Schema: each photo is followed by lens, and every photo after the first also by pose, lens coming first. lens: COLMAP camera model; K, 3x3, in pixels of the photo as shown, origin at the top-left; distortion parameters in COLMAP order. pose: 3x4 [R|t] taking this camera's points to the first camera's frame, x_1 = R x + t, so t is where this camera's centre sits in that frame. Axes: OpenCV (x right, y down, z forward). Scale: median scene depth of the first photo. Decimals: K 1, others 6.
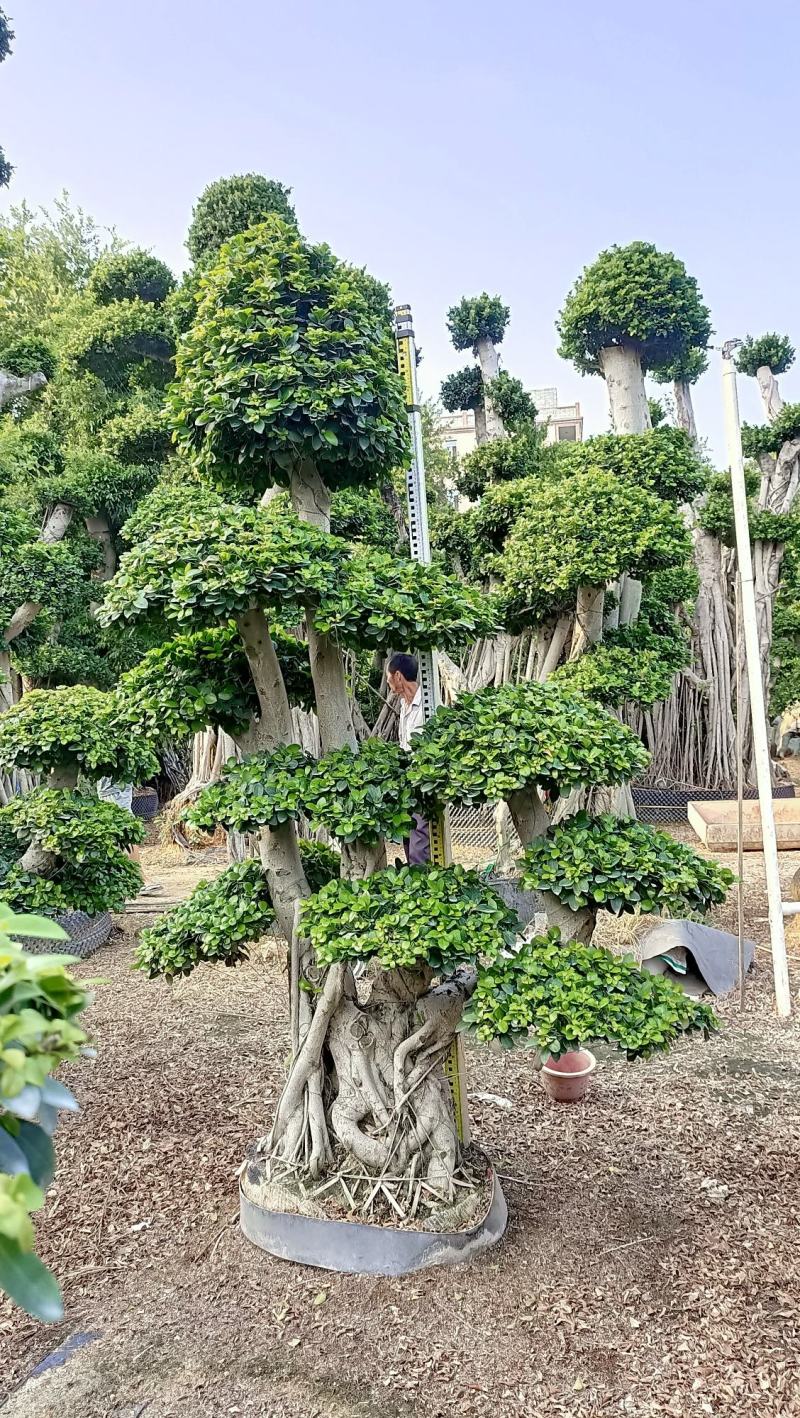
lens RADIAL K [[1107.1, 0, 396.5], [0, 1107.1, 711.6], [0, 0, 1]] dist [0.068609, -0.012332]
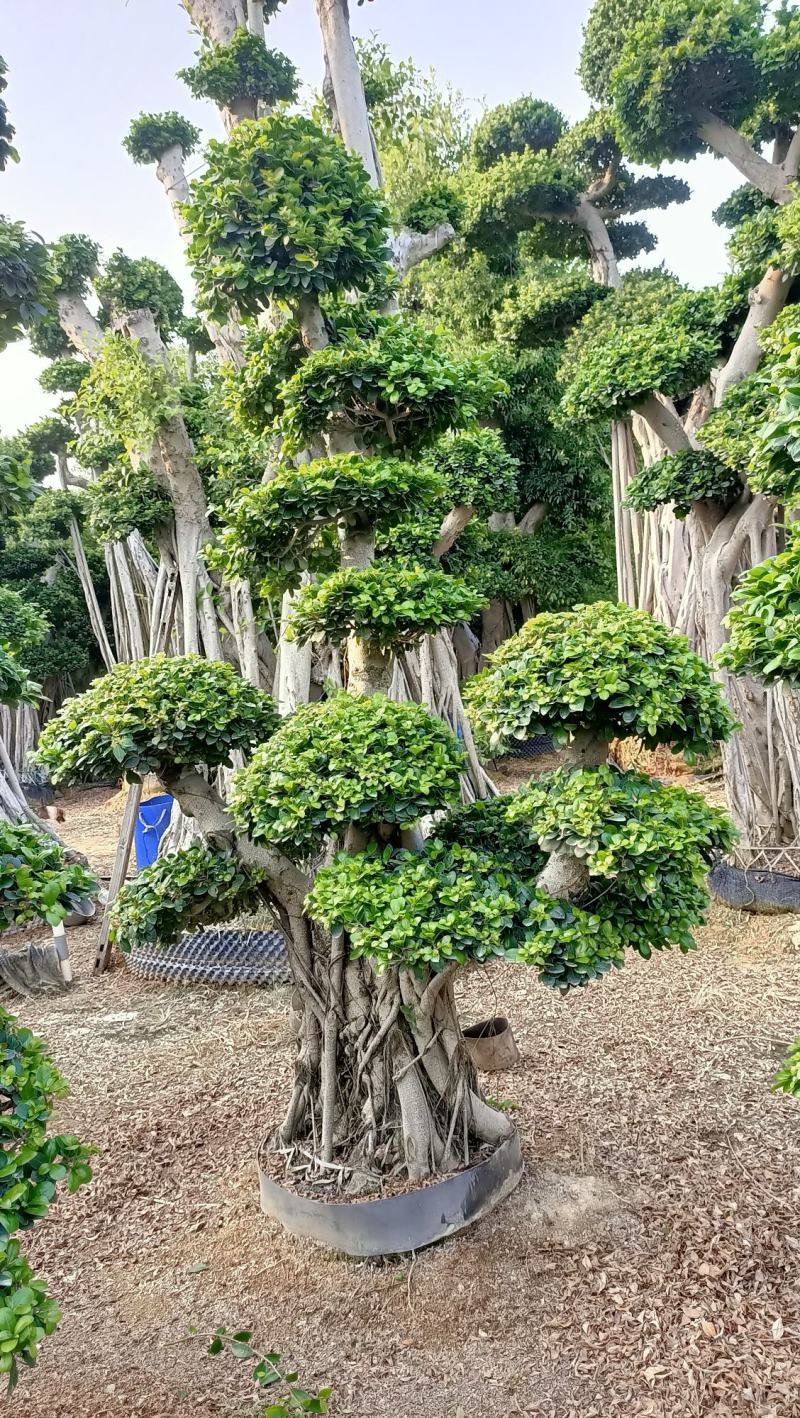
lens RADIAL K [[1107.1, 0, 399.0], [0, 1107.1, 707.0], [0, 0, 1]] dist [0.068609, -0.012332]
pose [[0.941837, -0.054991, -0.331539, -0.112310], [0.080278, 0.994776, 0.063055, -0.007735], [0.326340, -0.086003, 0.941332, 0.215105]]
